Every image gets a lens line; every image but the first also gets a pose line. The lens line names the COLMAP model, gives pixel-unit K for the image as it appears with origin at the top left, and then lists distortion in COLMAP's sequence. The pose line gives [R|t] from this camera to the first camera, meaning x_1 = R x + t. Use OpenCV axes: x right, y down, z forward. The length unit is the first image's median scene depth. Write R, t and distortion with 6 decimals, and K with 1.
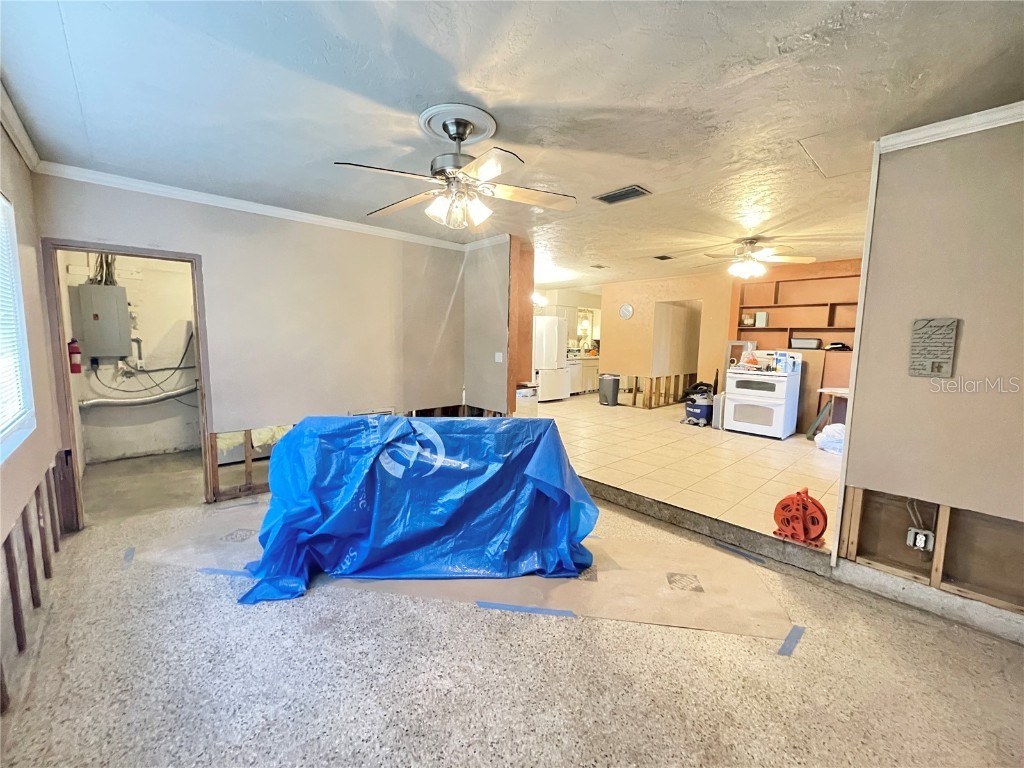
lens RADIAL K [[411.7, 0, 516.4], [0, 411.7, 388.7], [0, 0, 1]] dist [-0.001567, -0.000014]
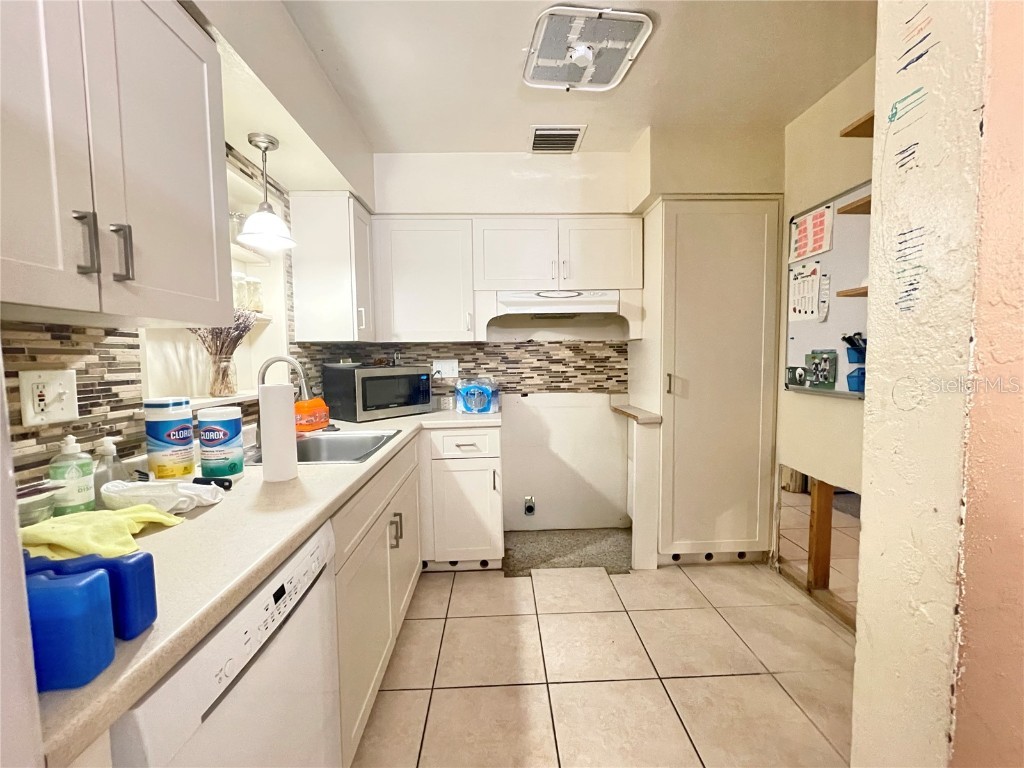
lens RADIAL K [[411.7, 0, 517.2], [0, 411.7, 386.5], [0, 0, 1]] dist [-0.001567, -0.000014]
pose [[0.646206, -0.079949, 0.758964, 0.194721], [0.112309, 0.993632, 0.009045, -0.168453], [-0.754854, 0.079393, 0.651070, 1.518709]]
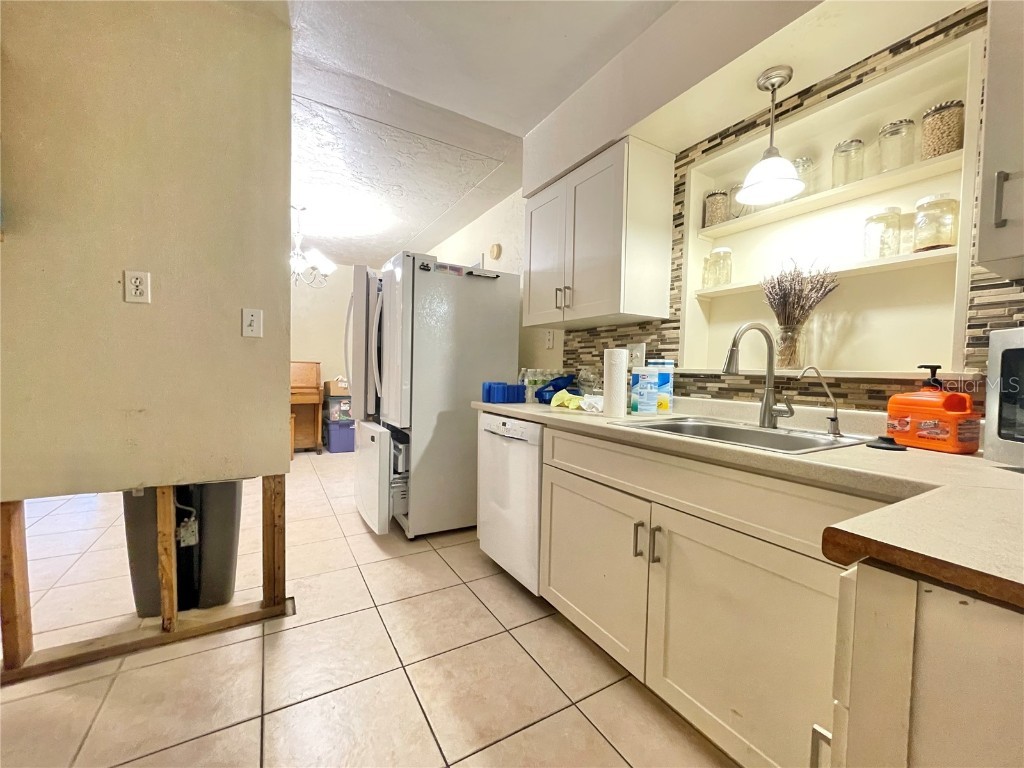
lens RADIAL K [[411.7, 0, 512.0], [0, 411.7, 383.2], [0, 0, 1]] dist [-0.001567, -0.000014]
pose [[-0.210946, 0.014473, -0.977391, 0.586437], [-0.137067, 0.989574, 0.044236, -0.160325], [0.967840, 0.143300, -0.206763, 1.744441]]
